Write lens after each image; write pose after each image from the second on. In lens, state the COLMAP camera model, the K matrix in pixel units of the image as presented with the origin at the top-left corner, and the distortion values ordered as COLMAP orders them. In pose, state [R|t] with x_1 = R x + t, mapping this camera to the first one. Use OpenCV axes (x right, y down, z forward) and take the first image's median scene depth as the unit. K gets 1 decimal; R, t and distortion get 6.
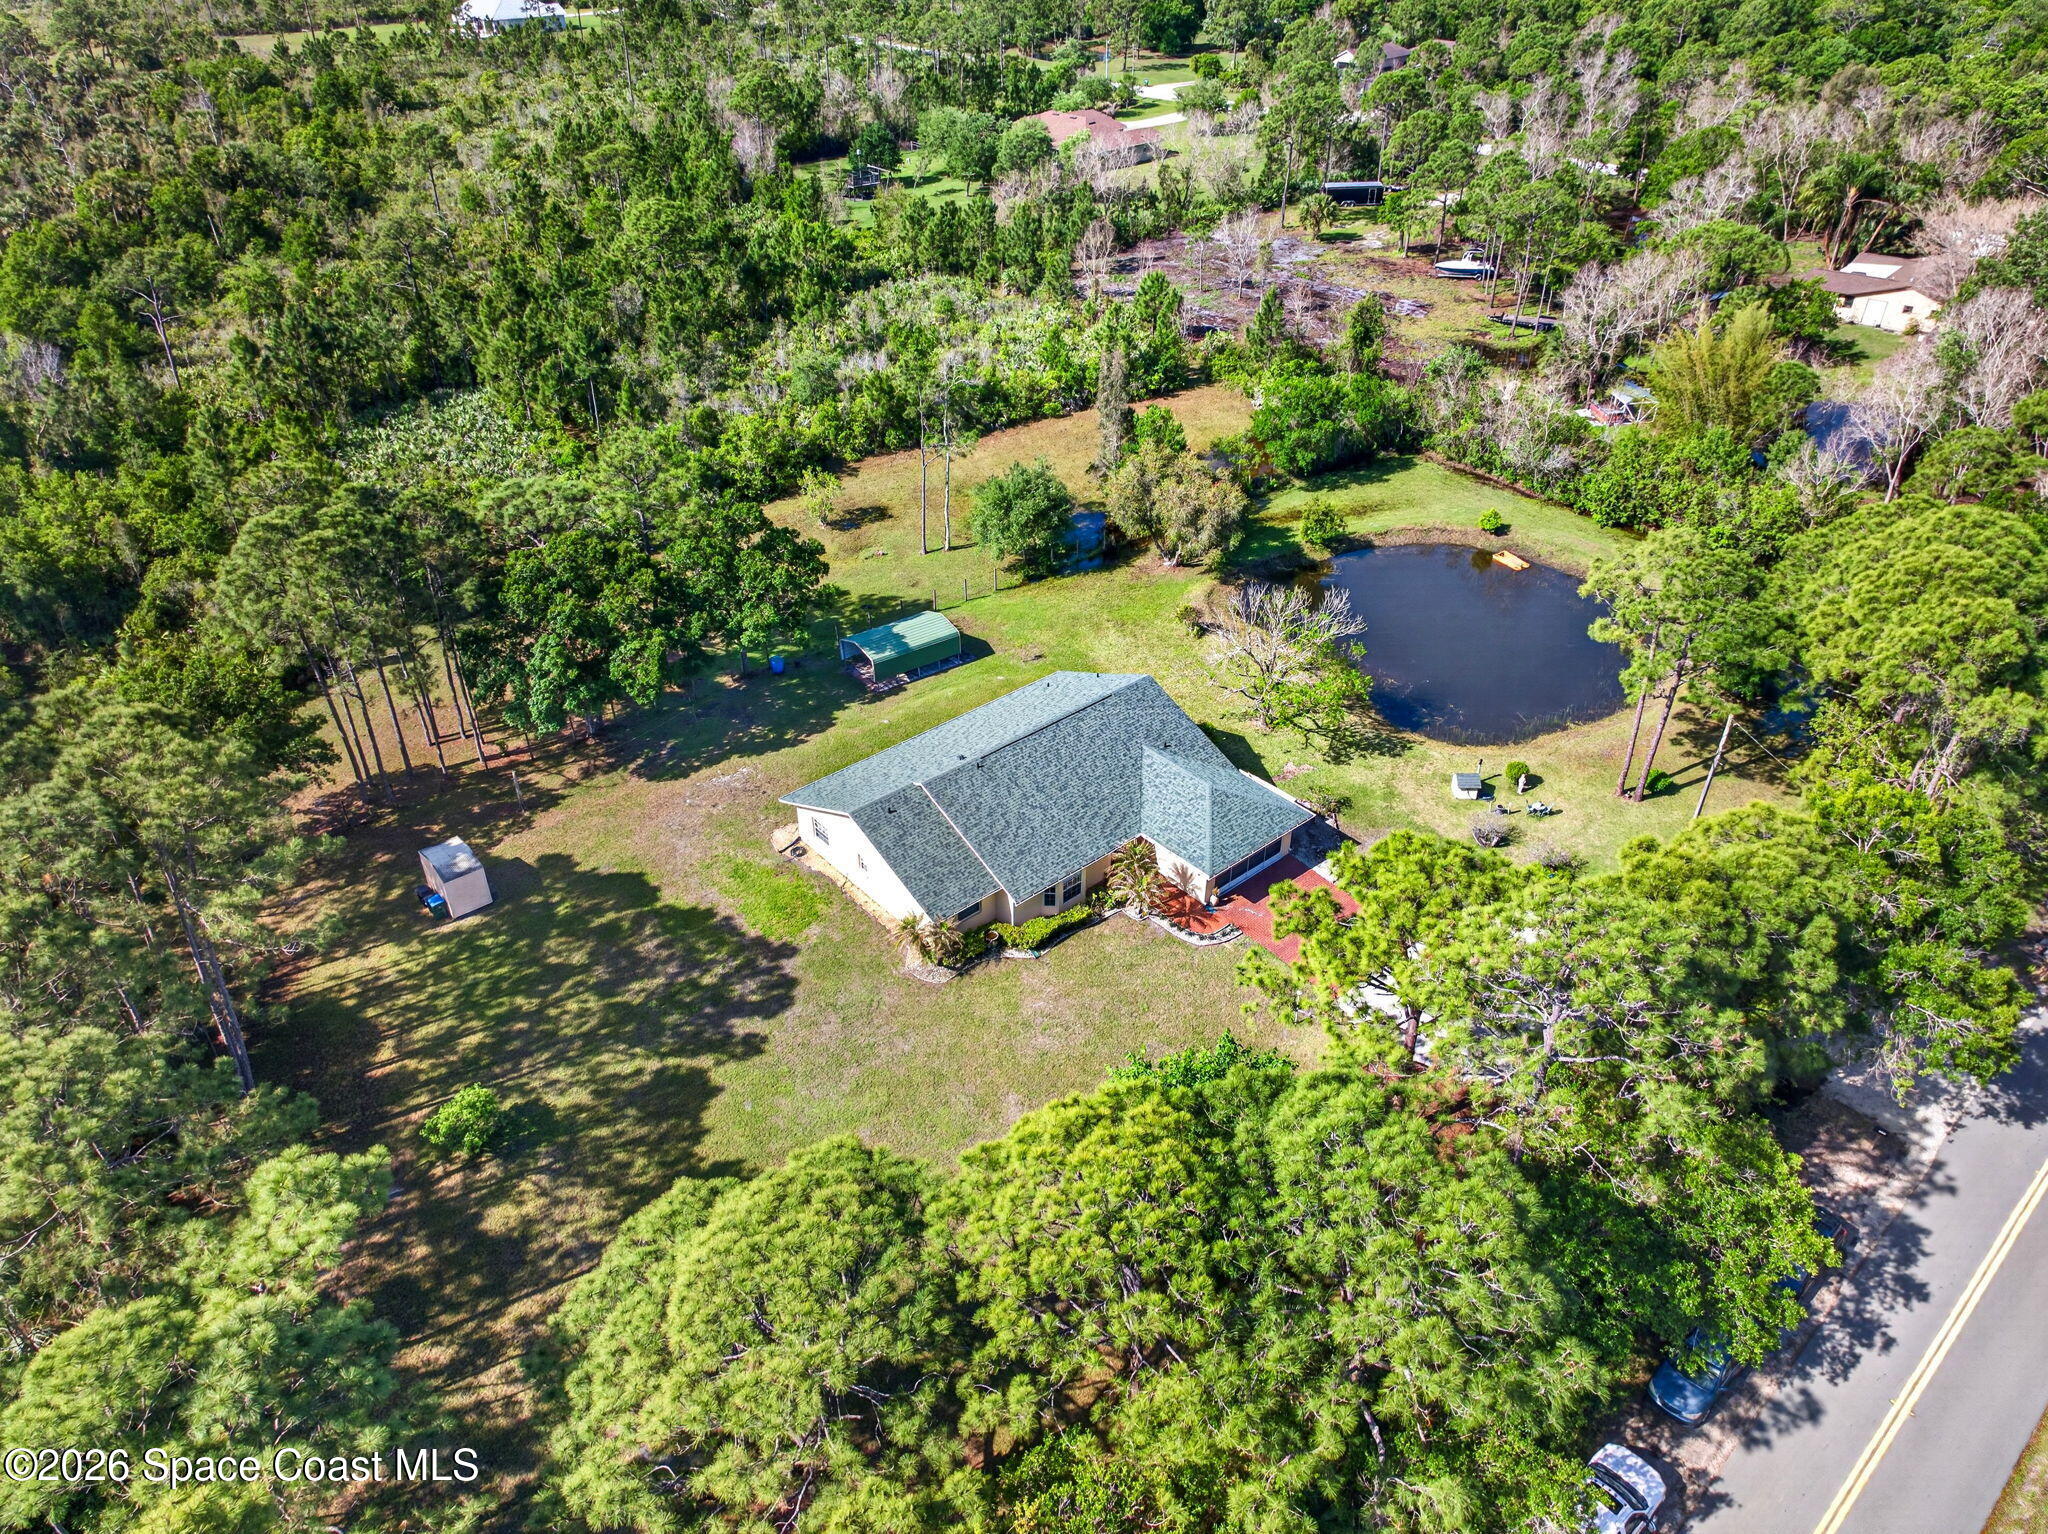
lens RADIAL K [[1389.4, 0, 1013.1], [0, 1389.4, 757.8], [0, 0, 1]] dist [0.002158, -0.001808]
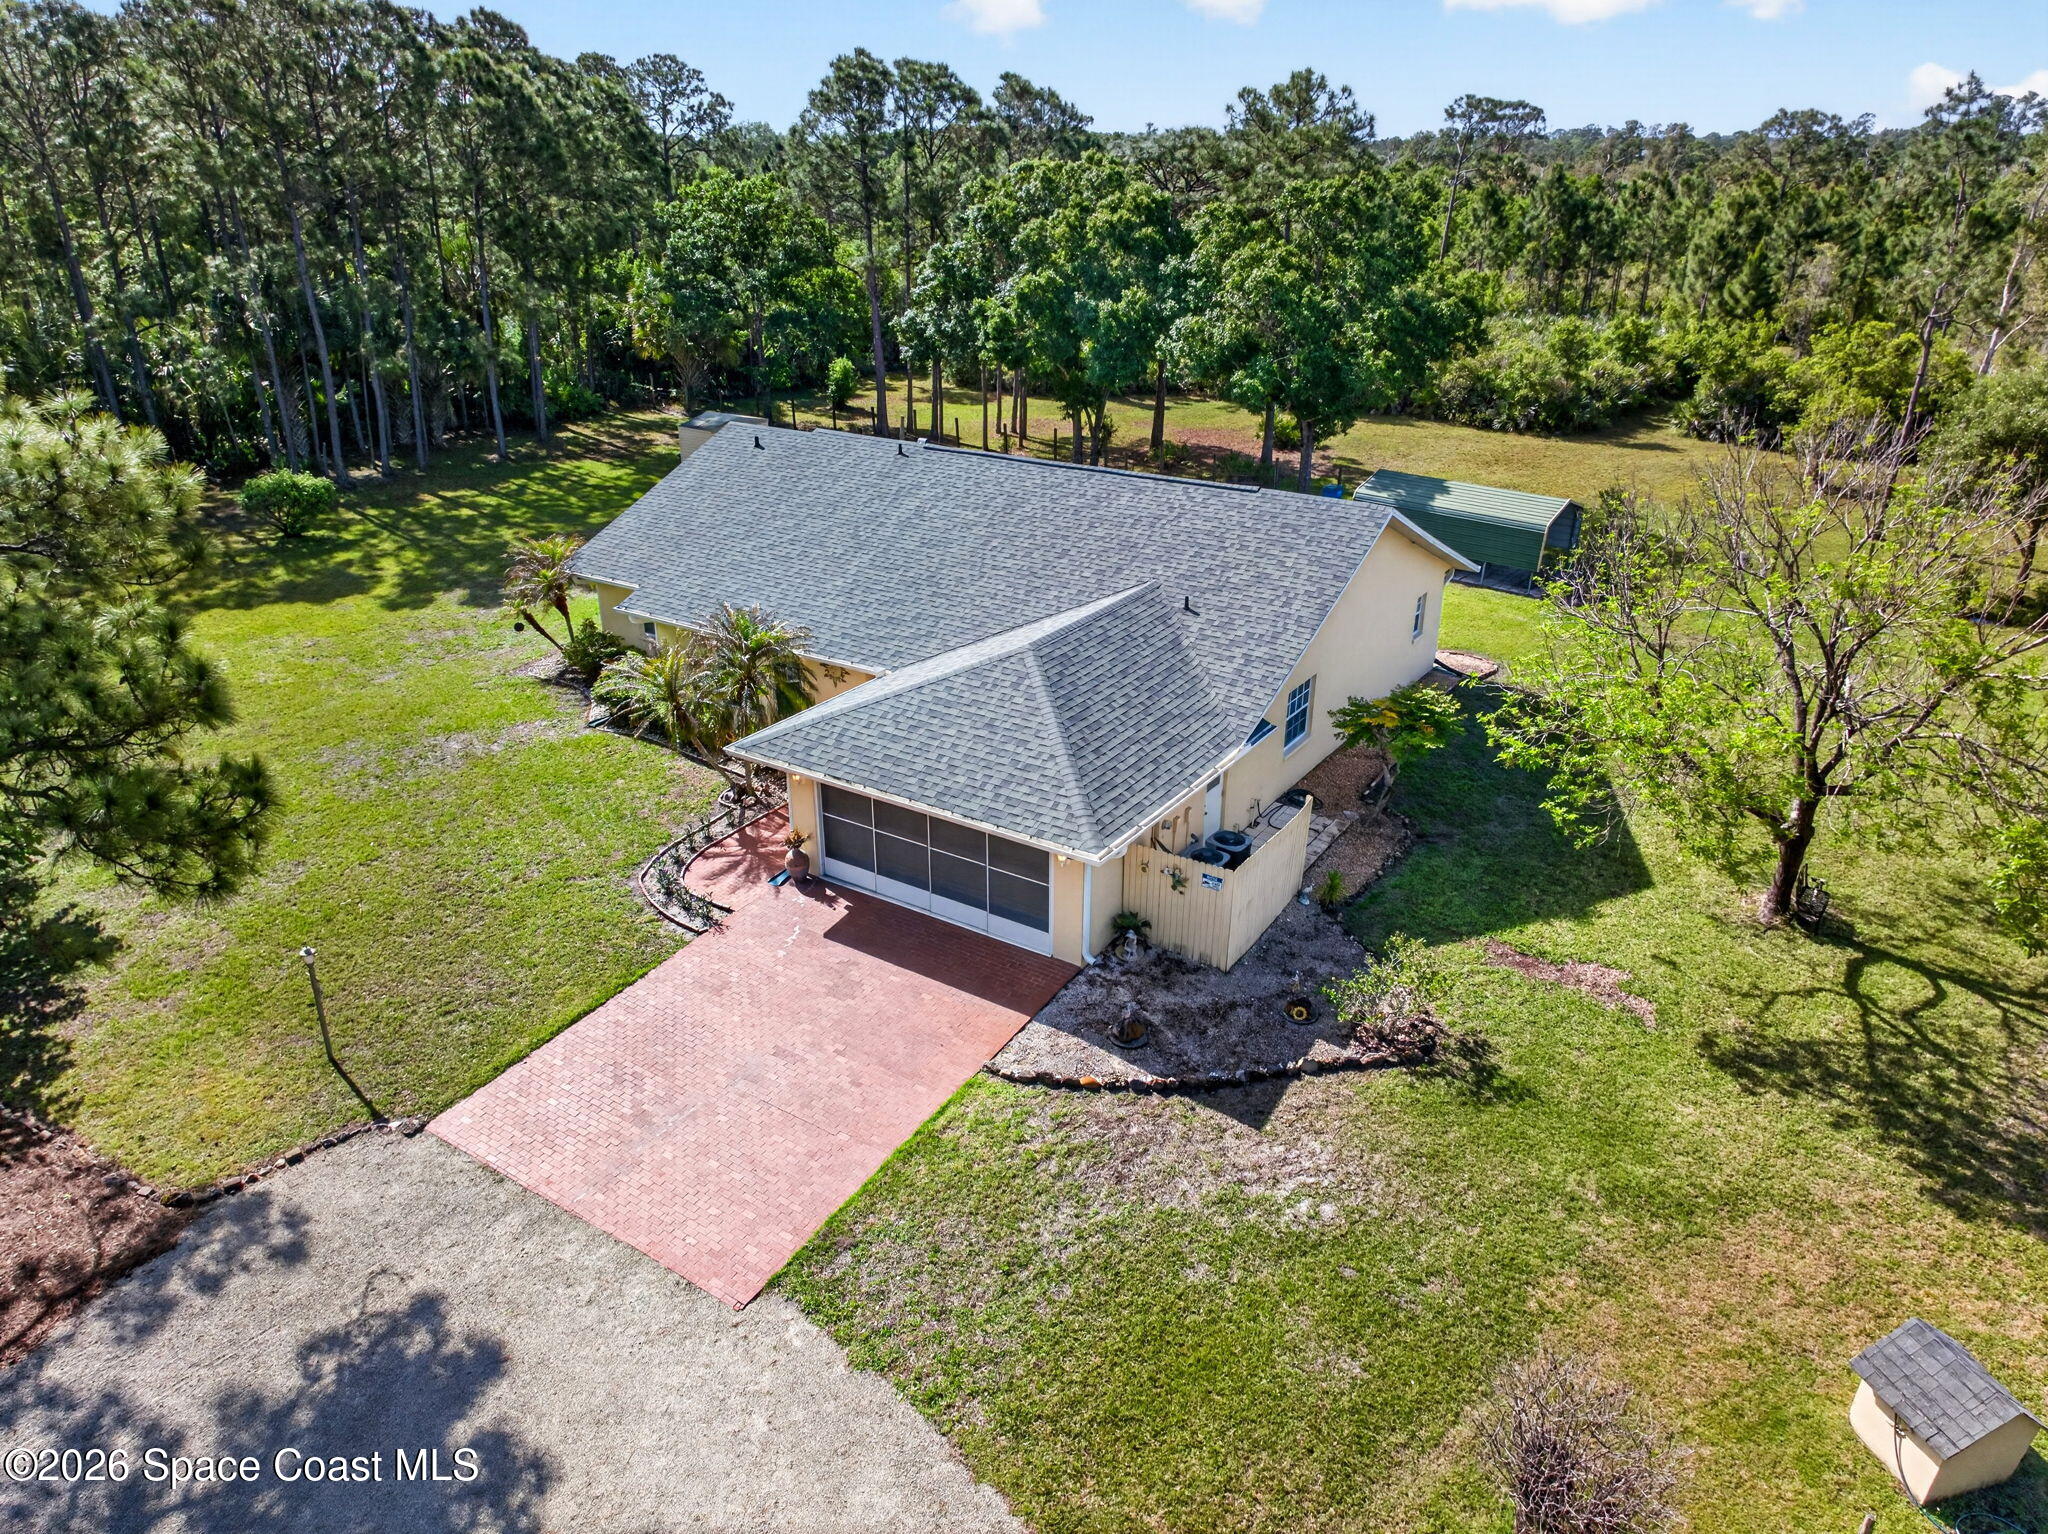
lens RADIAL K [[1389.4, 0, 1013.1], [0, 1389.4, 757.8], [0, 0, 1]] dist [0.002158, -0.001808]
pose [[0.277720, 0.392422, -0.876856, 0.537301], [-0.542943, 0.817119, 0.193725, -0.028062], [0.792518, 0.422282, 0.439993, 0.978329]]
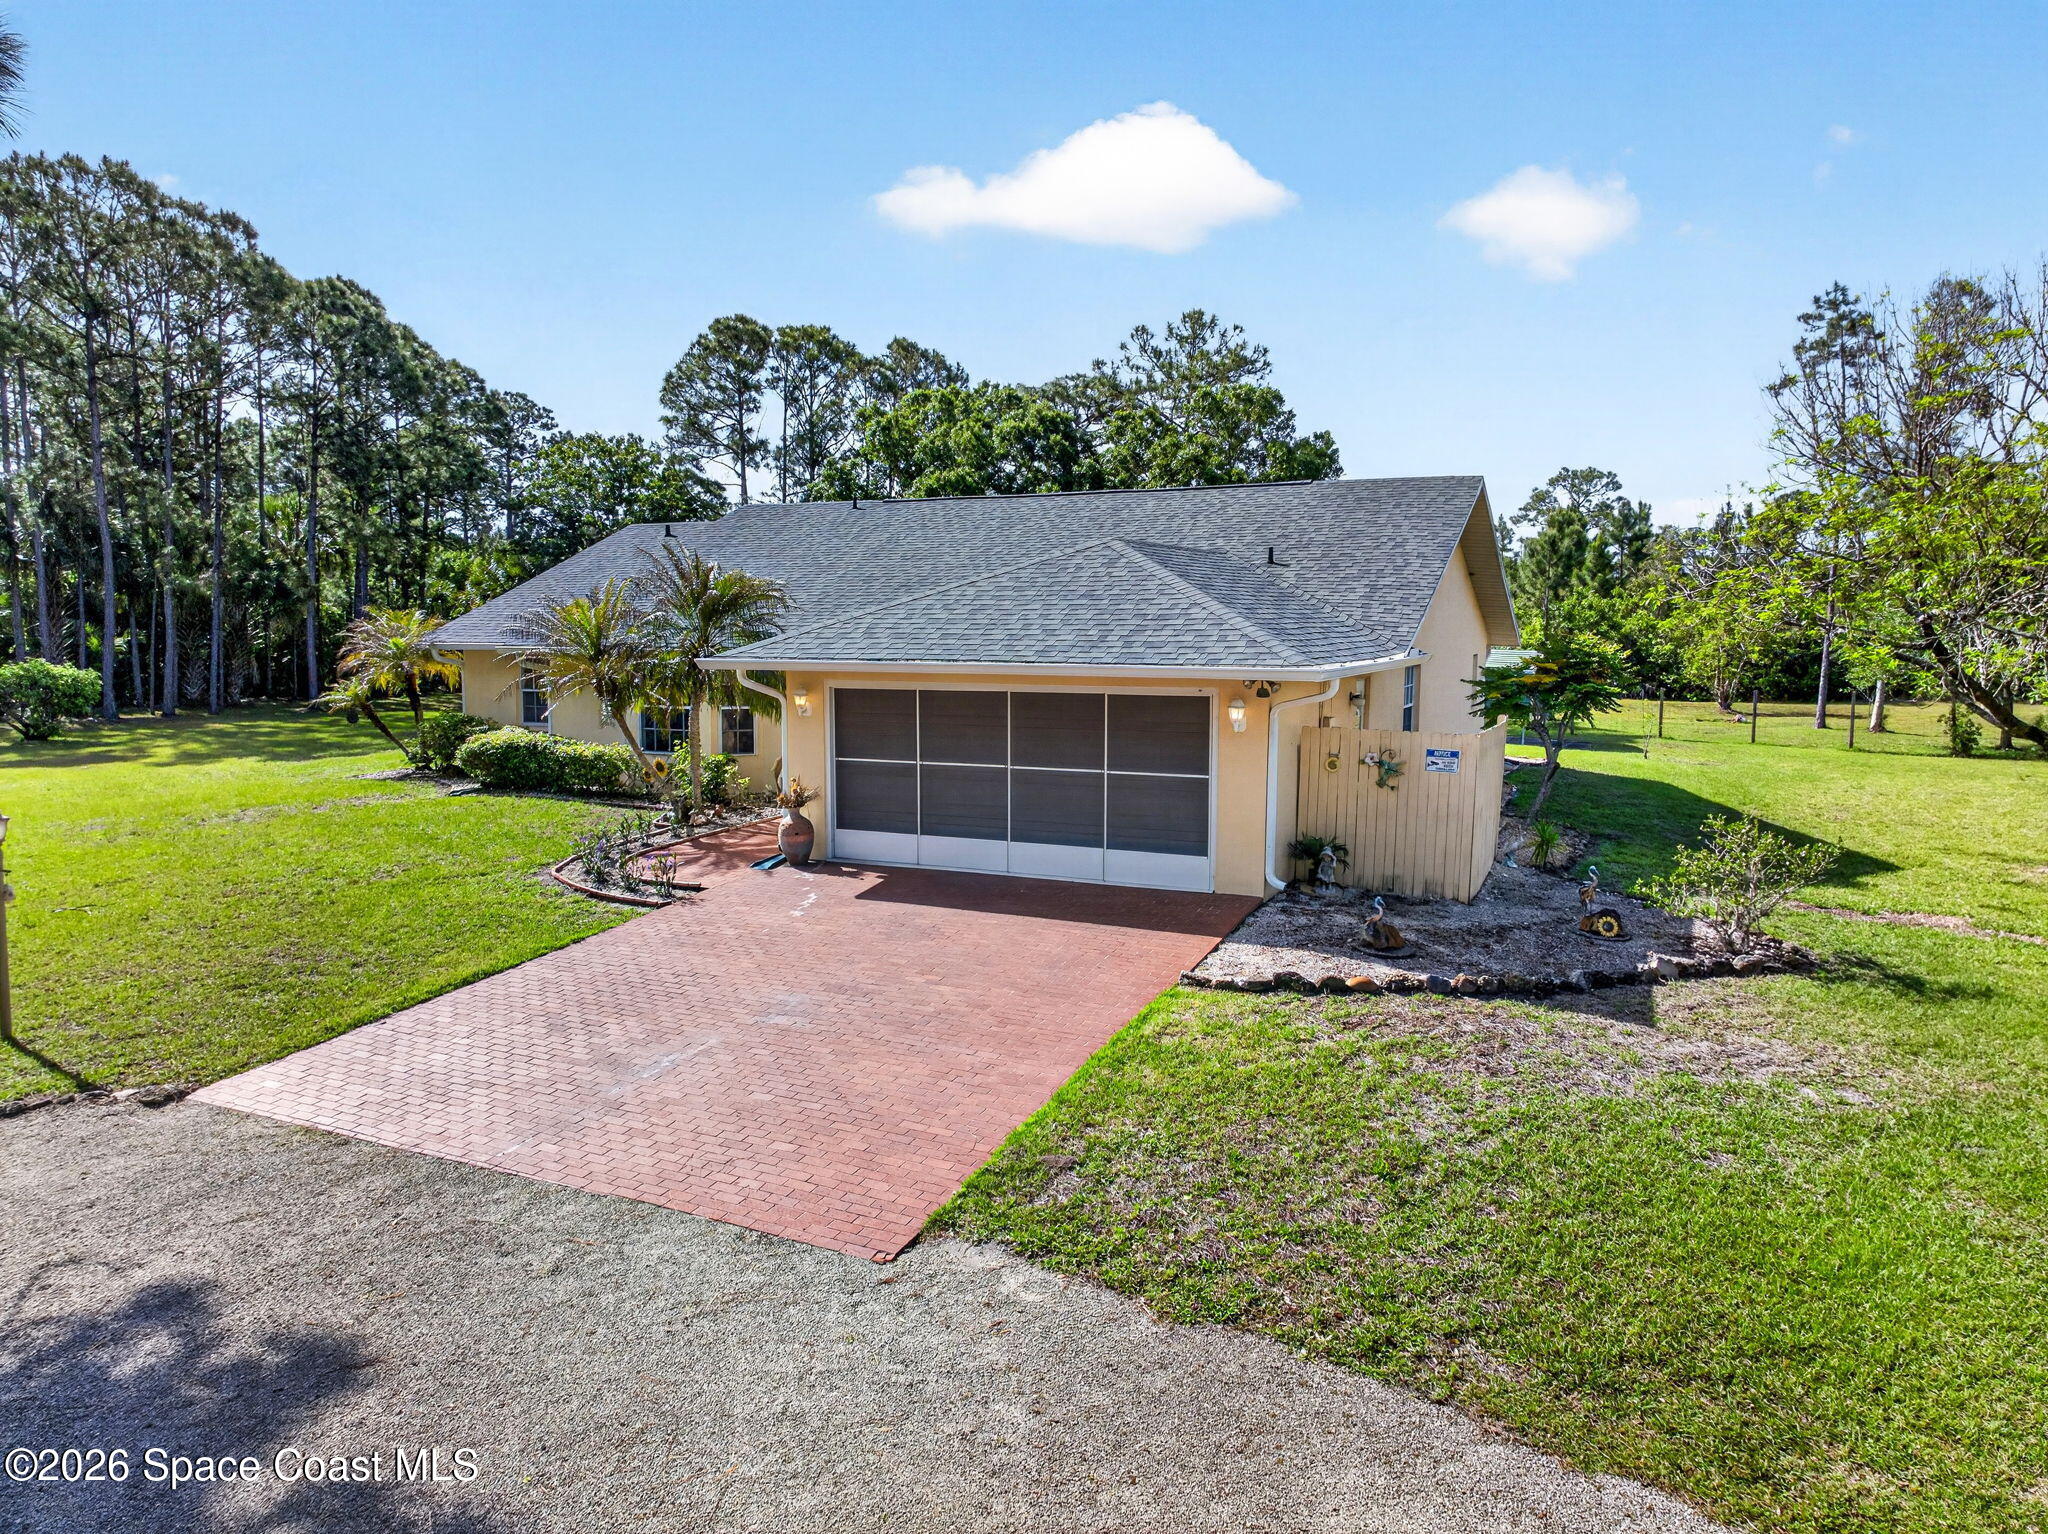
lens RADIAL K [[1396.6, 0, 1024.0], [0, 1396.6, 767.0], [0, 0, 1]] dist [0.005494, 0.005506]
pose [[0.412667, 0.117487, -0.903274, 0.440605], [-0.521218, 0.843712, -0.128382, 0.117320], [0.747020, 0.523781, 0.409408, 1.035285]]
